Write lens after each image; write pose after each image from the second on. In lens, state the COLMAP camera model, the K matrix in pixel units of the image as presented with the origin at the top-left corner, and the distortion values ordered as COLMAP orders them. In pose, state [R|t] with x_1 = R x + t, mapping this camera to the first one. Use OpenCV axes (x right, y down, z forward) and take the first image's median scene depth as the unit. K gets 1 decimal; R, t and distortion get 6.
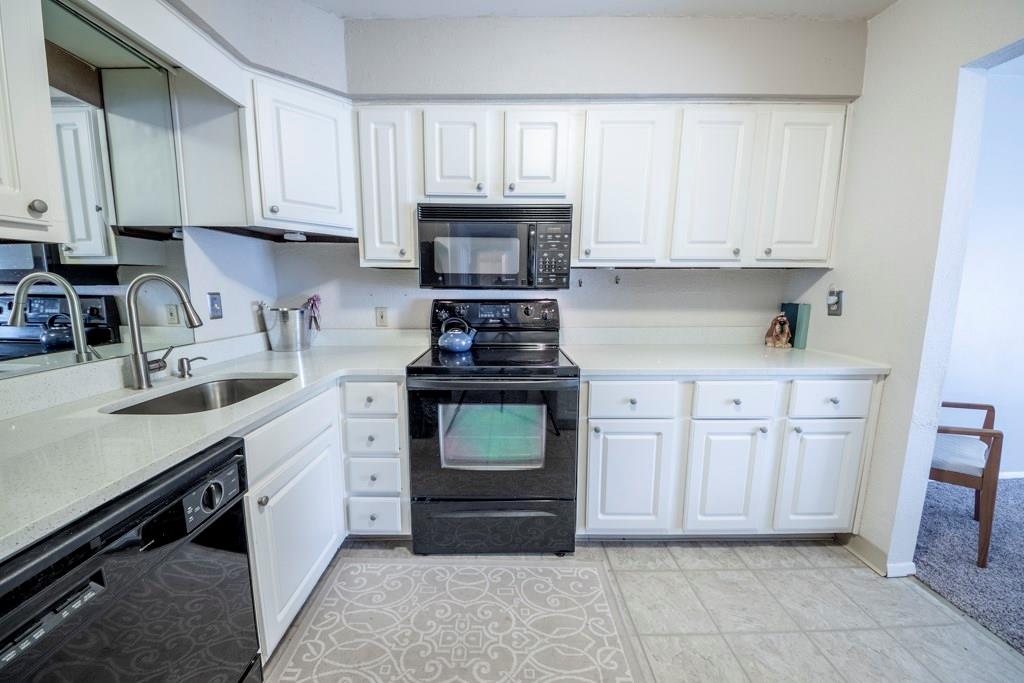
lens RADIAL K [[370.4, 0, 497.8], [0, 370.4, 340.8], [0, 0, 1]] dist [0.055570, -0.025353]
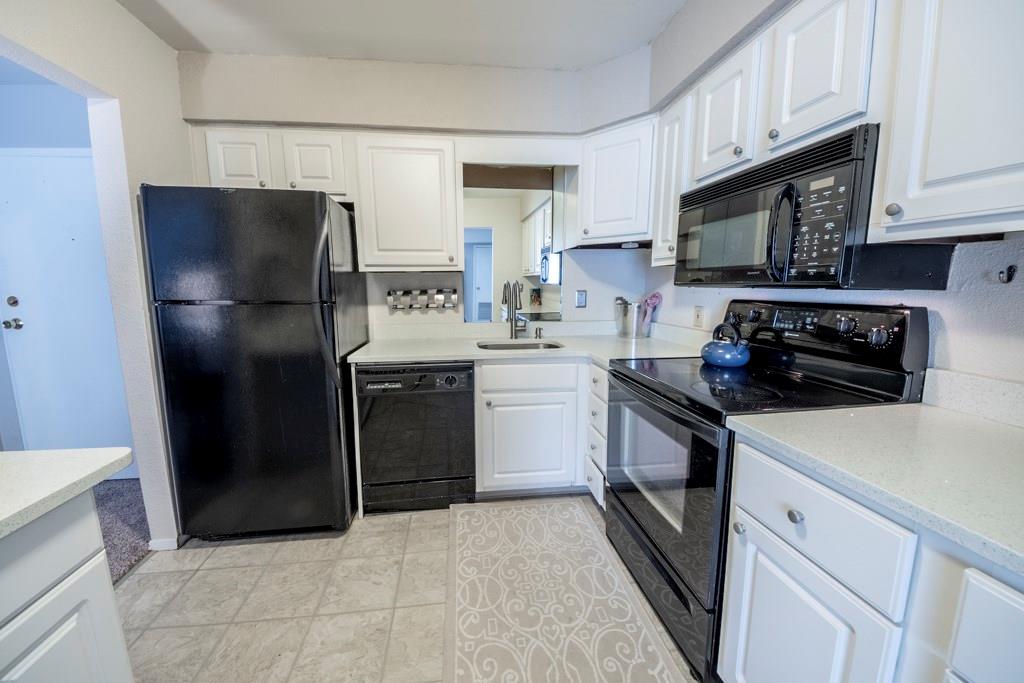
lens RADIAL K [[375.3, 0, 500.2], [0, 375.3, 340.1], [0, 0, 1]] dist [0.068779, -0.026422]
pose [[0.138717, 0.140249, -0.980351, 0.771982], [-0.132749, 0.983621, 0.121933, -0.076796], [0.981395, 0.113226, 0.155063, 0.498334]]
